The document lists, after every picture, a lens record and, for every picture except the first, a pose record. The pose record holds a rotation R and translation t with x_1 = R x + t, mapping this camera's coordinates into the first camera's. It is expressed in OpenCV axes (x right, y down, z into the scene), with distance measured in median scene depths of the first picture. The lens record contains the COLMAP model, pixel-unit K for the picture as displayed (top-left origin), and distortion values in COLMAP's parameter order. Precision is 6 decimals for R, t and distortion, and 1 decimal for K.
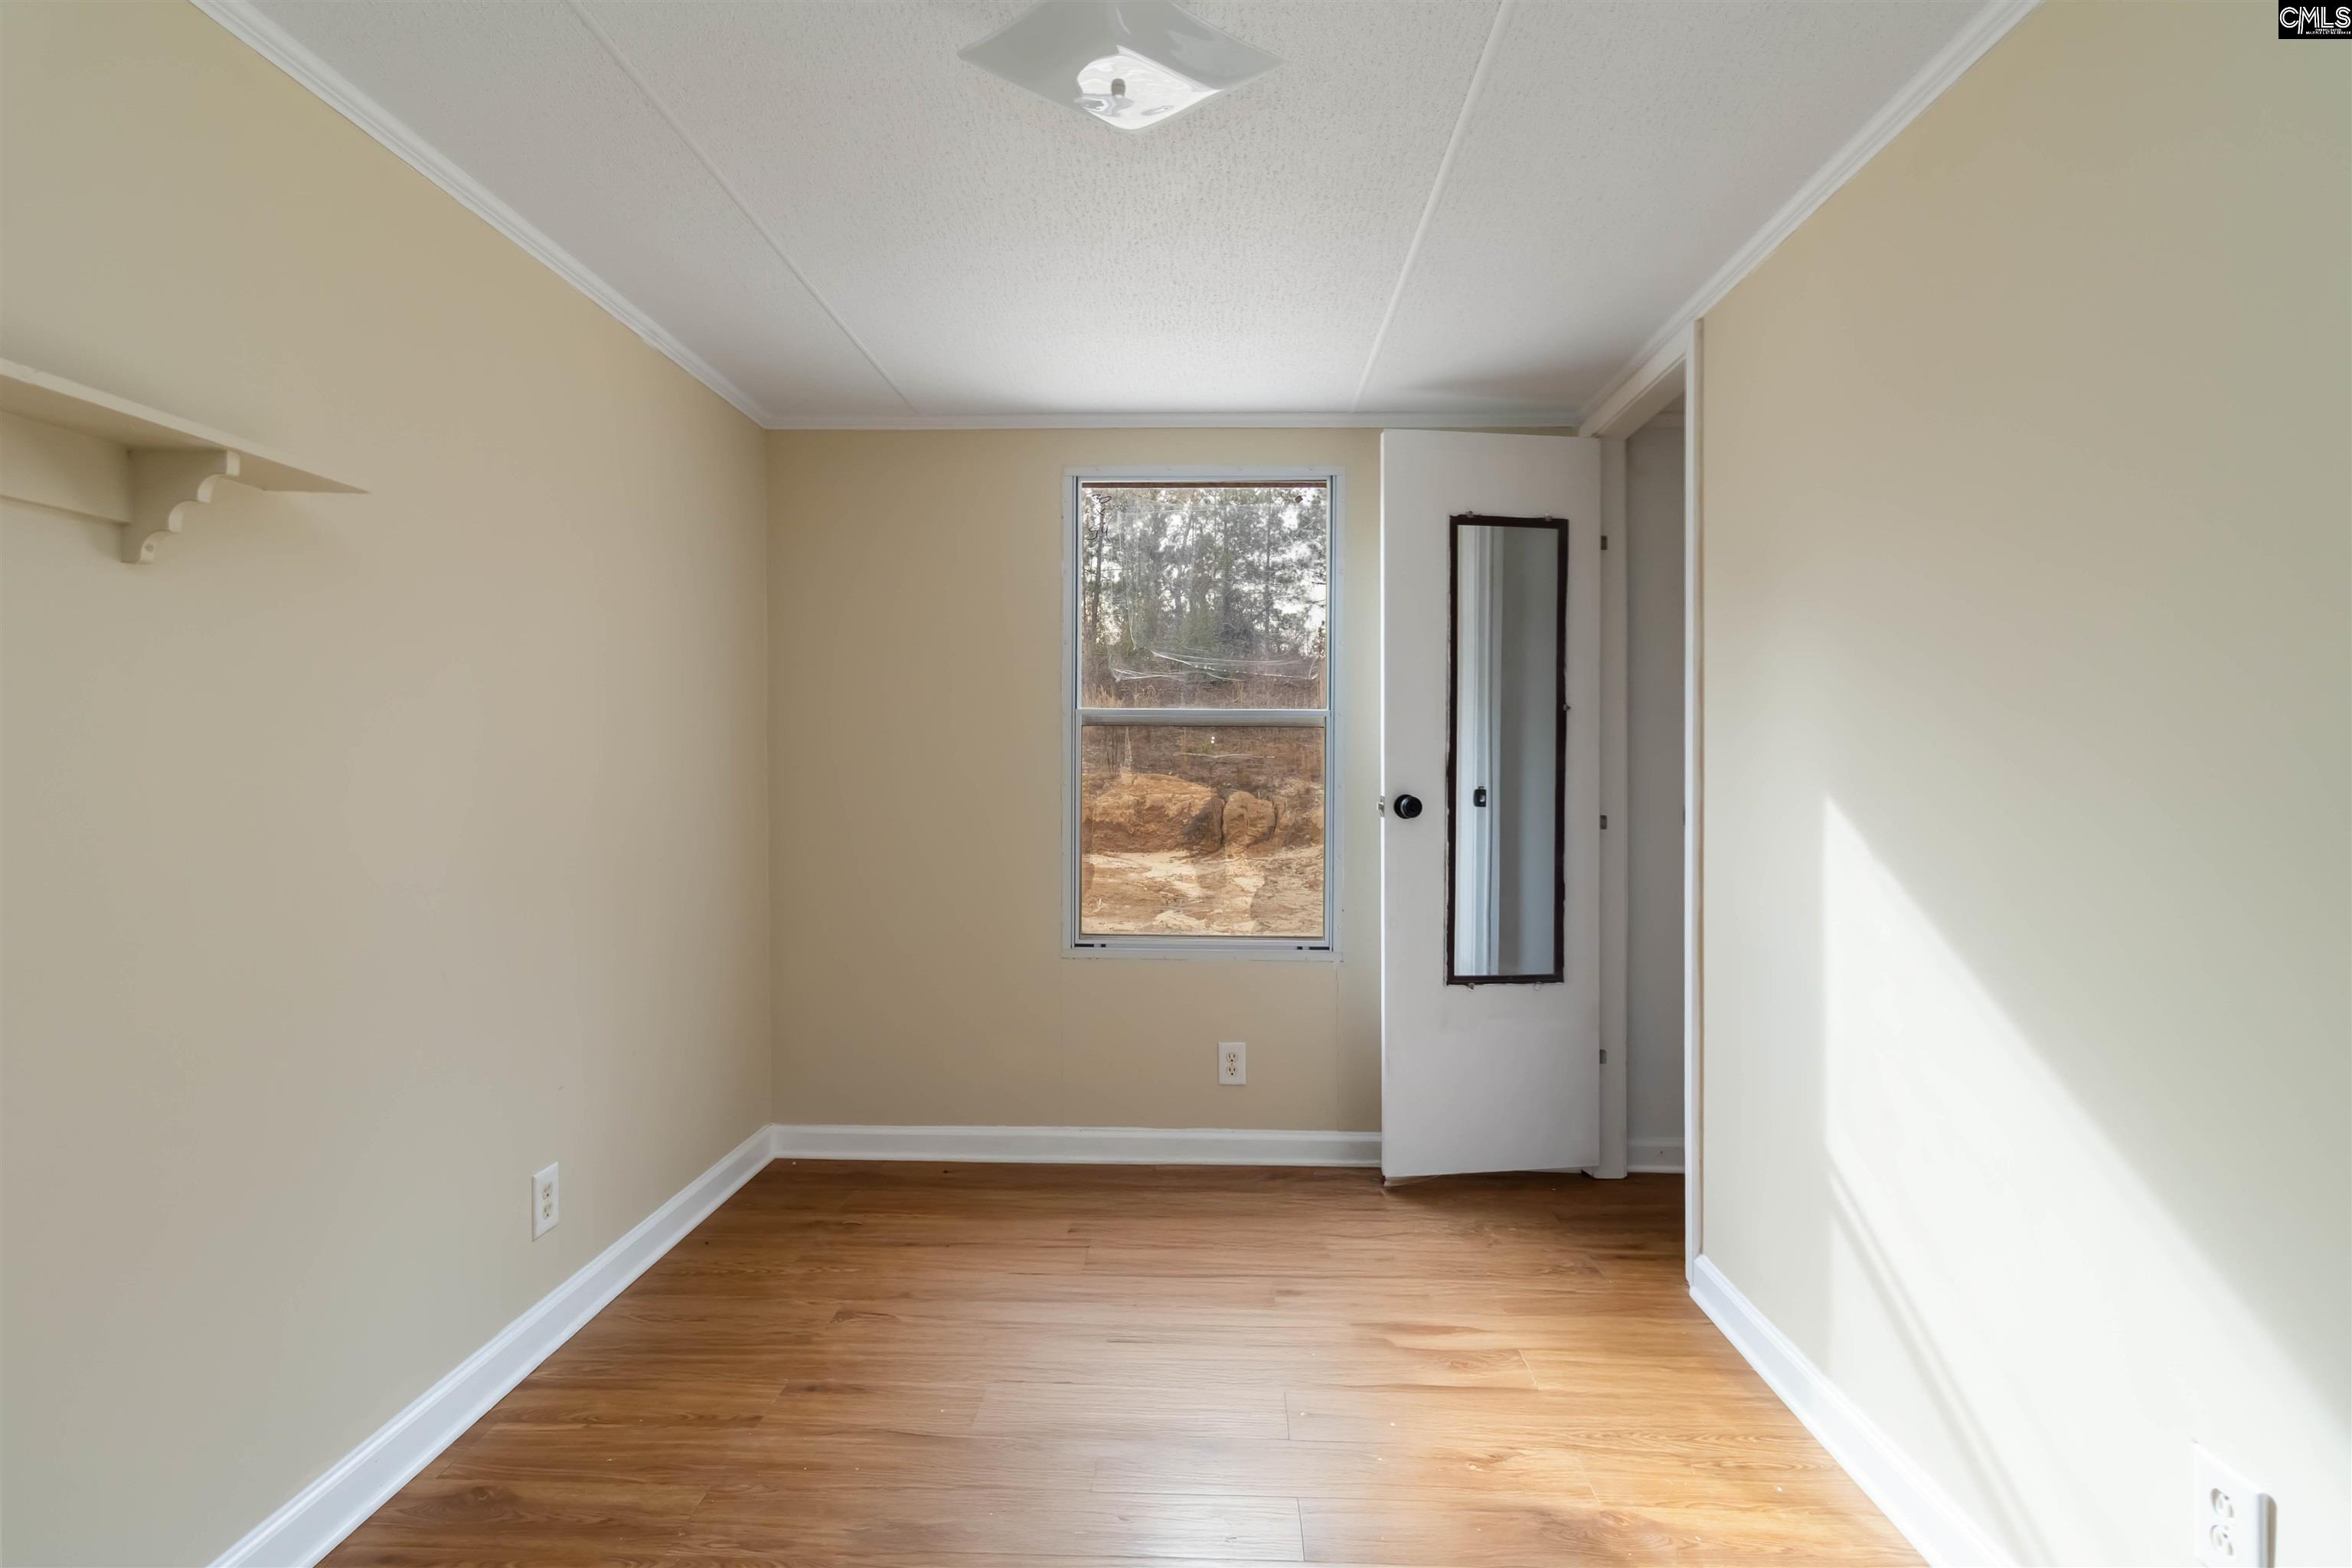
lens RADIAL K [[1102.5, 0, 1161.2], [0, 1102.5, 788.1], [0, 0, 1]] dist [0.003893, -0.000276]
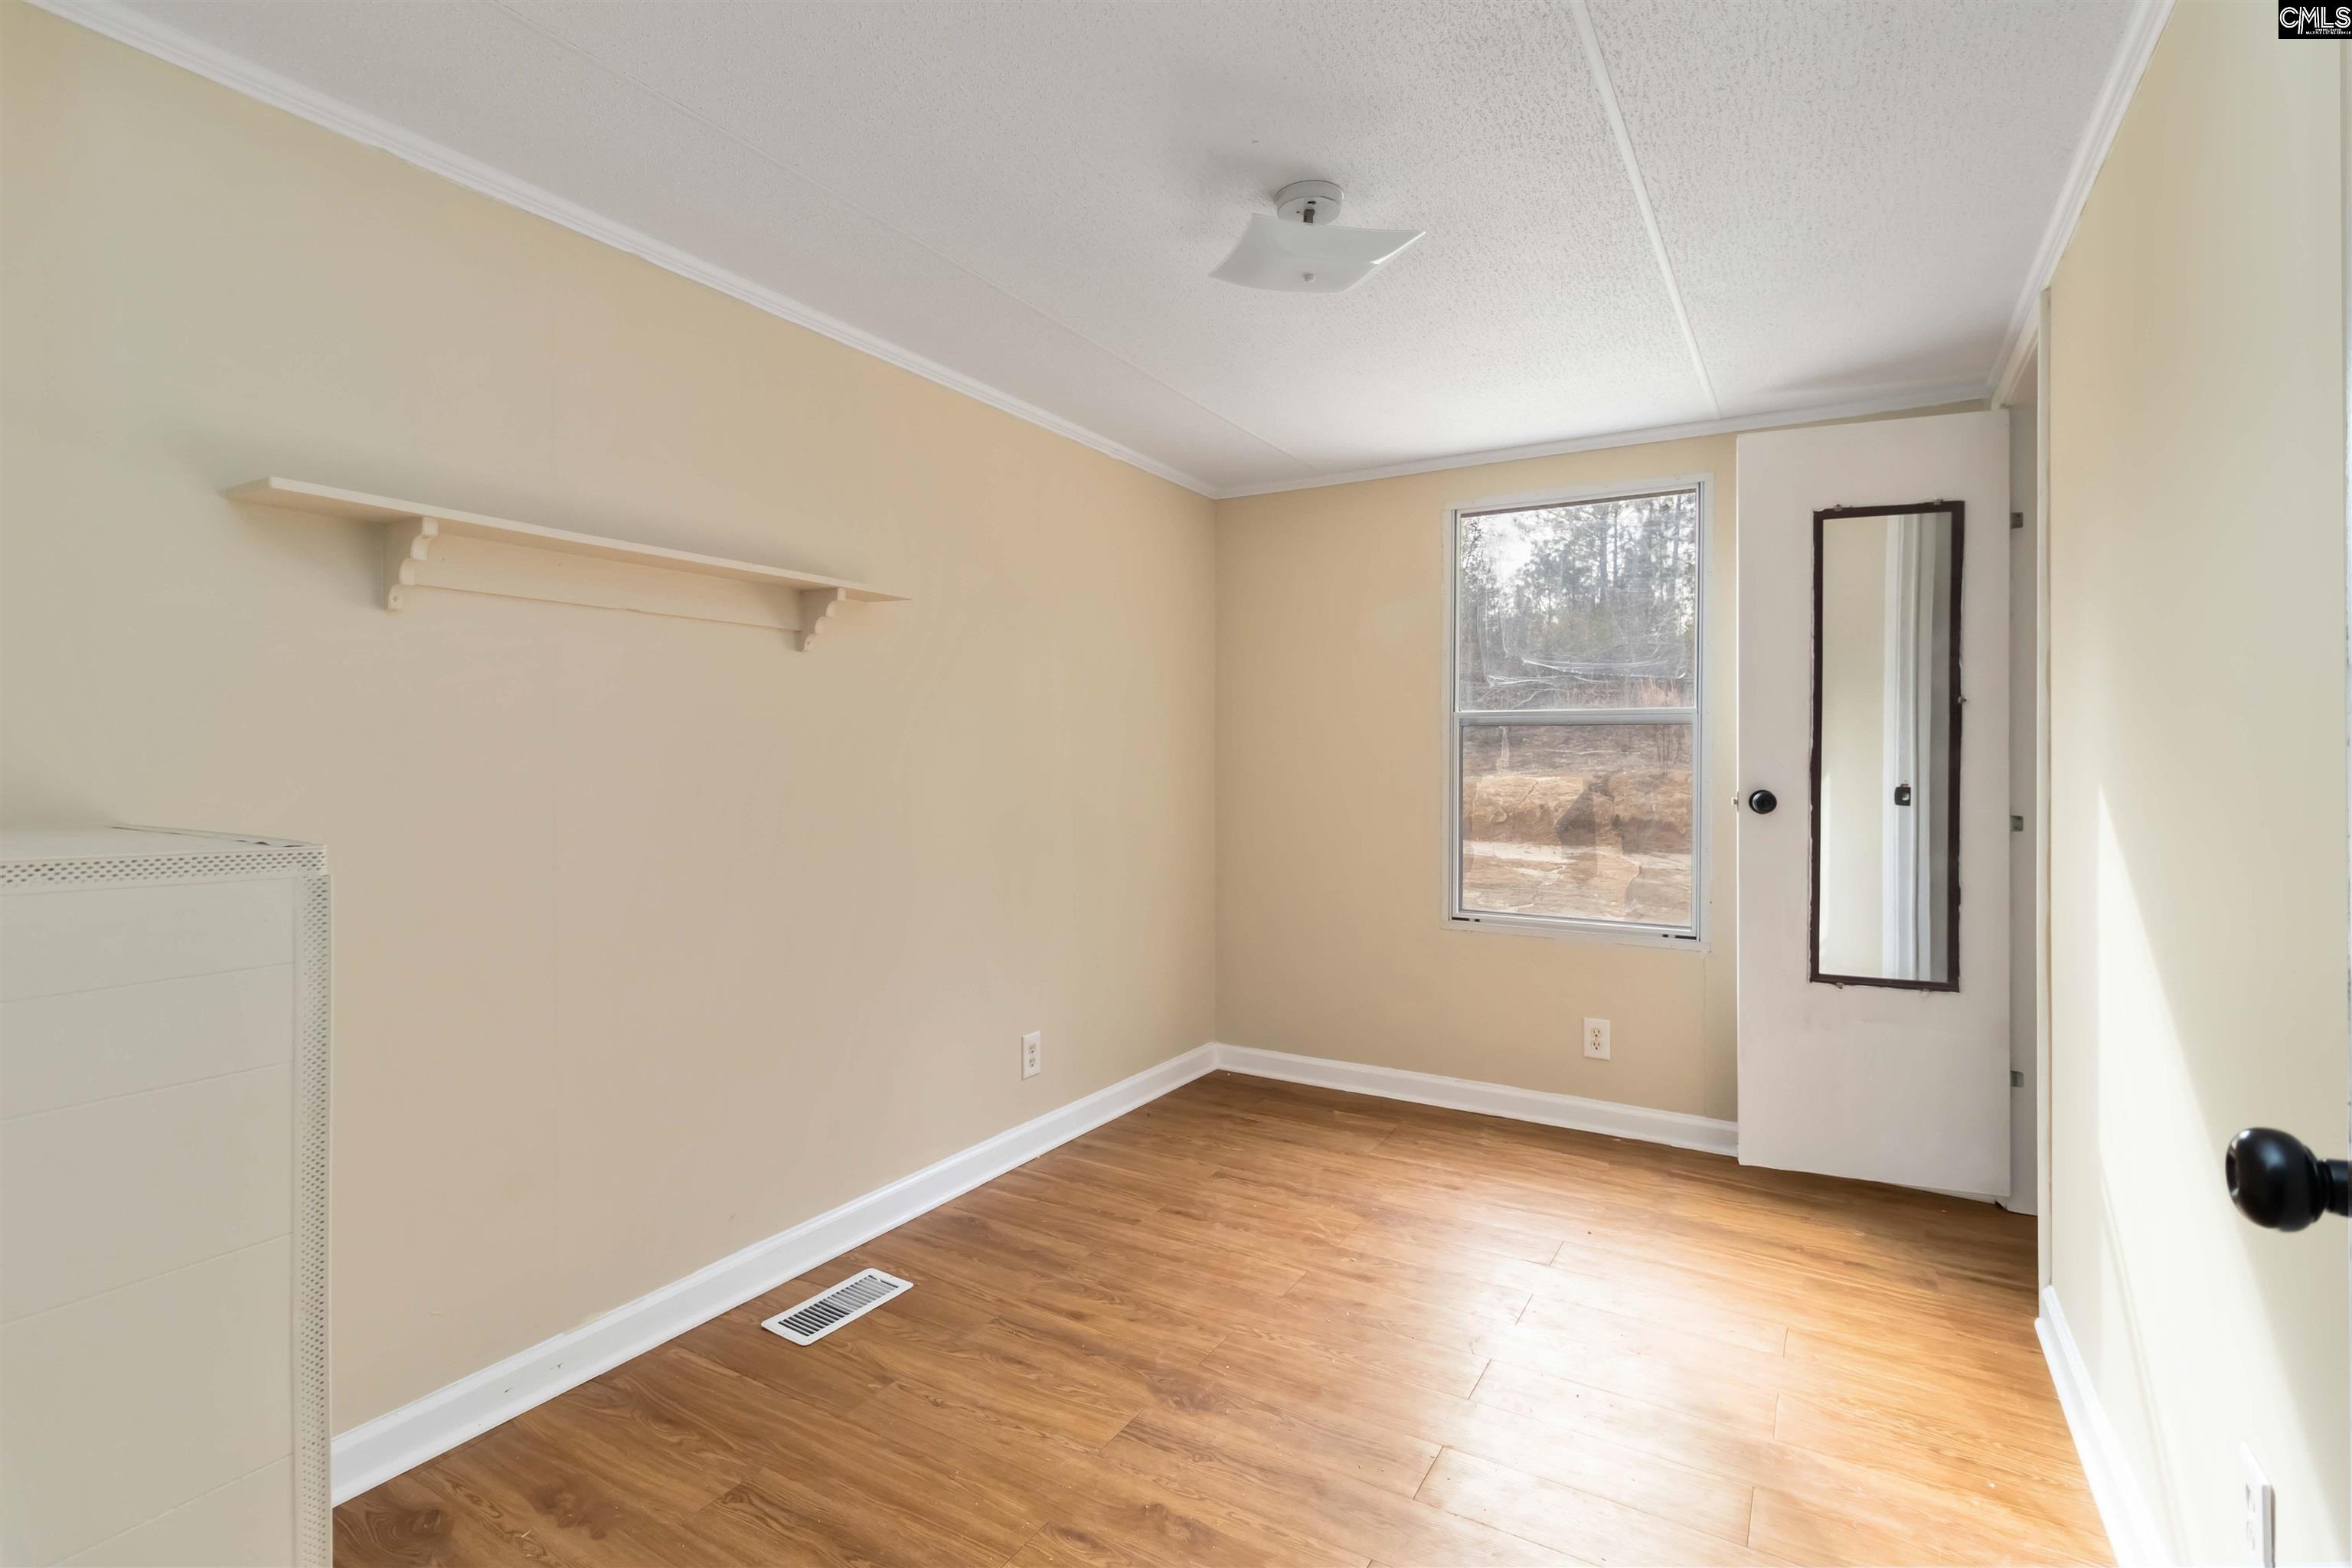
lens RADIAL K [[1102.5, 0, 1191.5], [0, 1102.5, 776.5], [0, 0, 1]] dist [0.003893, -0.000276]
pose [[0.877135, 0.007551, -0.480184, 0.244700], [-0.011047, 0.999929, -0.004454, 0.003665], [0.480116, 0.009212, 0.877157, -0.141811]]
